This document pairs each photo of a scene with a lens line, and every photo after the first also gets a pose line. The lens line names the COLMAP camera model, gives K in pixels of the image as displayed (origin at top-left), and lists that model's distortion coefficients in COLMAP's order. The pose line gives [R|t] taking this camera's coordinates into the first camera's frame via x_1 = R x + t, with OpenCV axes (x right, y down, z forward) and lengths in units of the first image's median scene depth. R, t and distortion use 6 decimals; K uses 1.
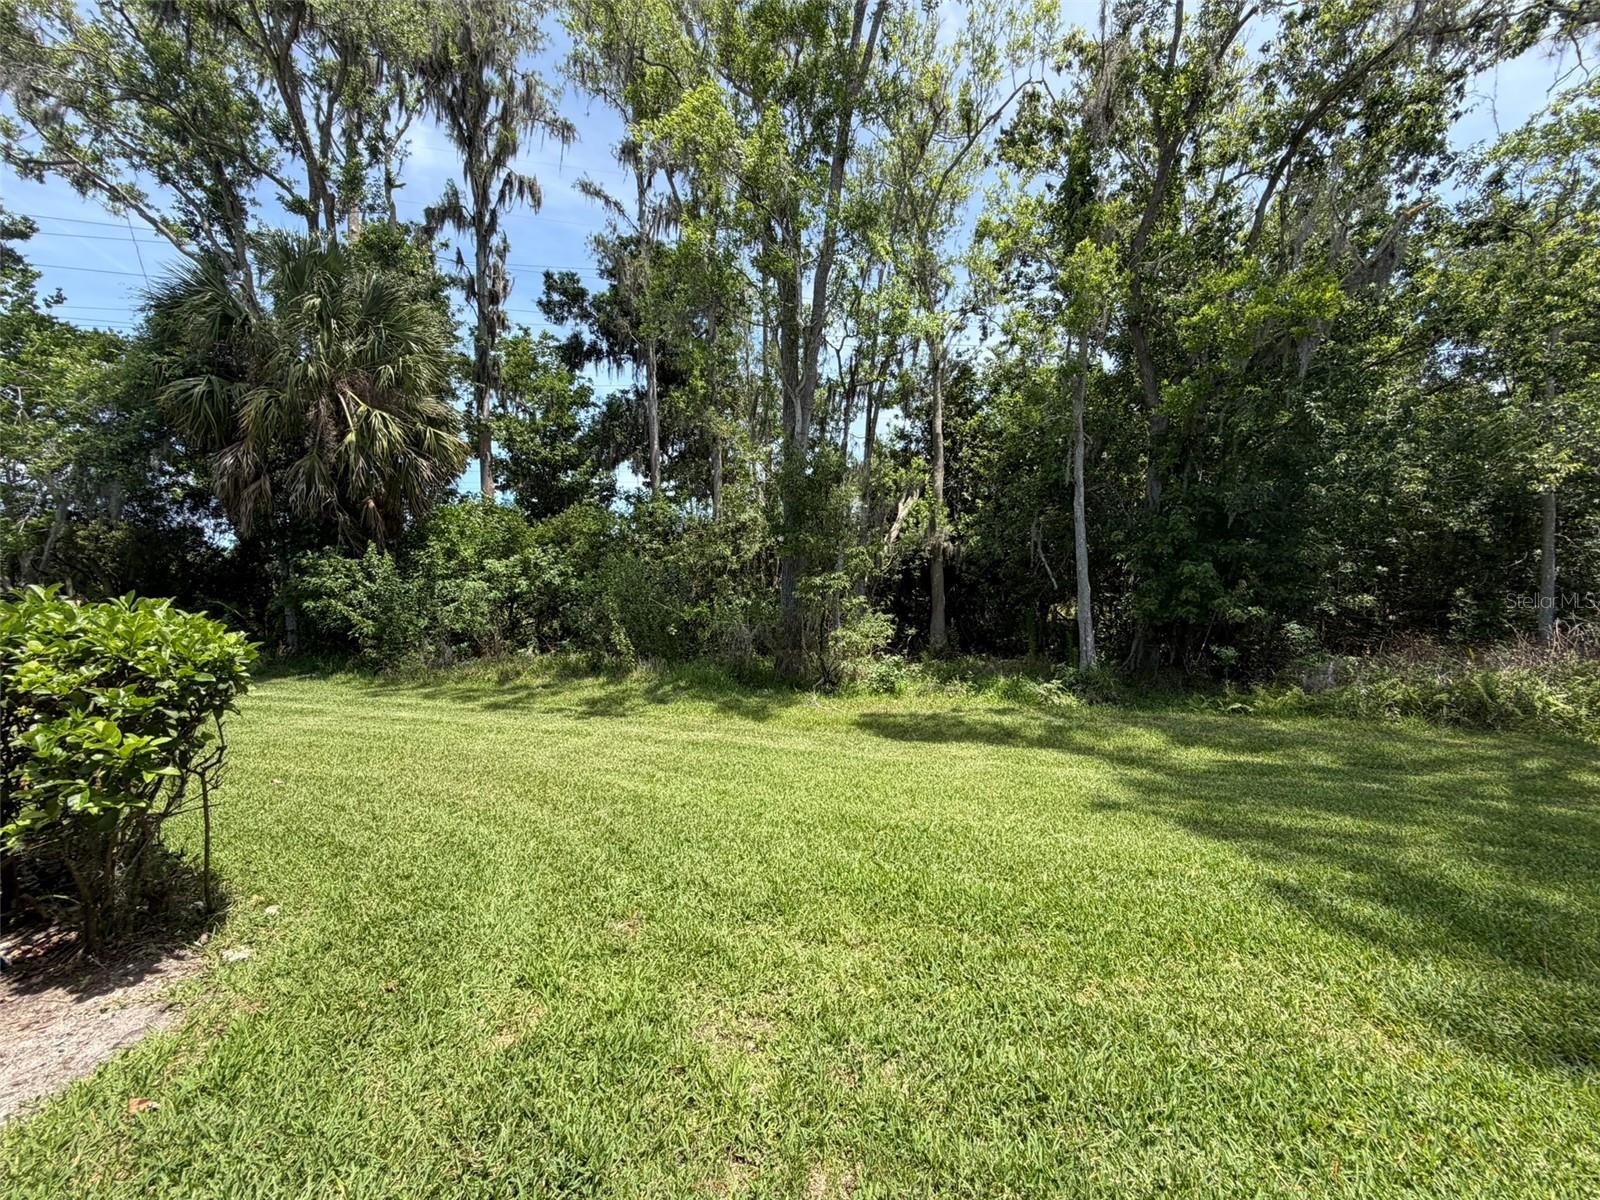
lens RADIAL K [[631.3, 0, 793.3], [0, 631.3, 589.2], [0, 0, 1]] dist [0.000092, 0.000082]
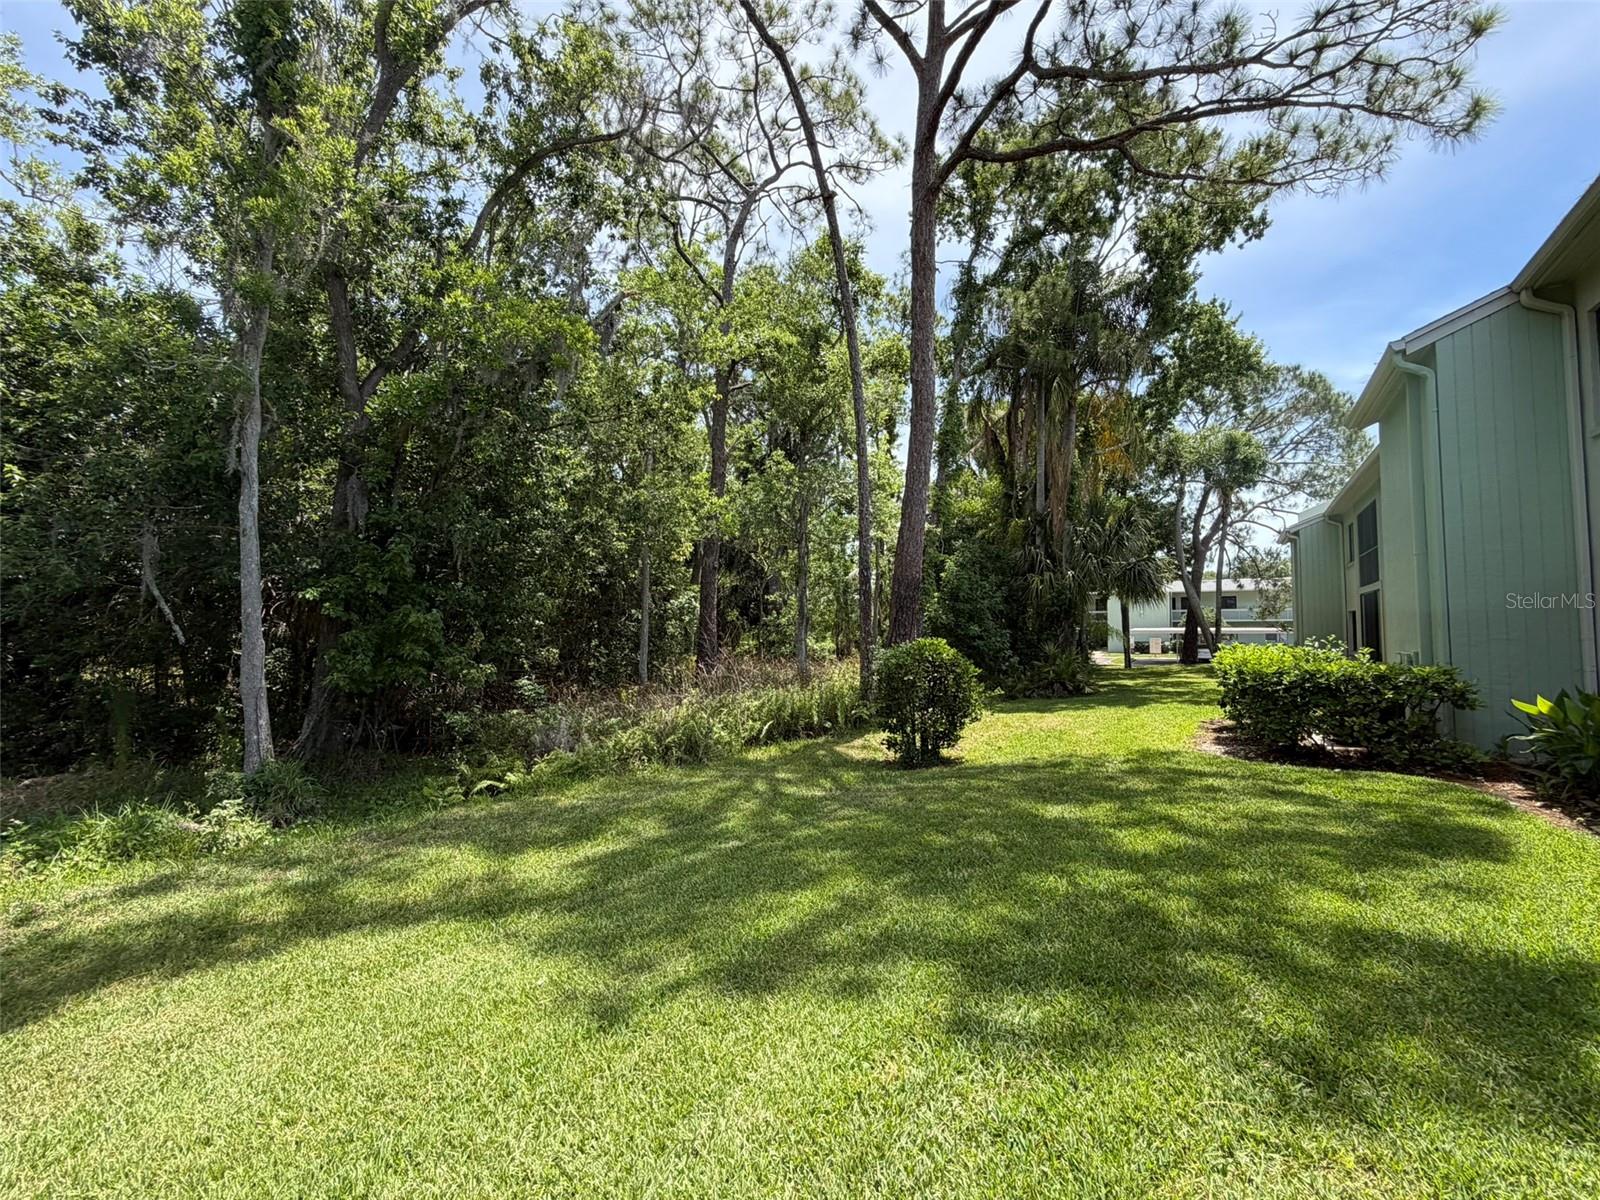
lens RADIAL K [[709.0, 0, 800.0], [0, 709.0, 600.0], [0, 0, 1]] dist [0.002271, 0.000289]
pose [[0.334734, 0.047323, 0.941123, -0.044552], [0.011784, 0.998450, -0.054396, 0.003331], [-0.942239, 0.029298, 0.333658, 0.376244]]
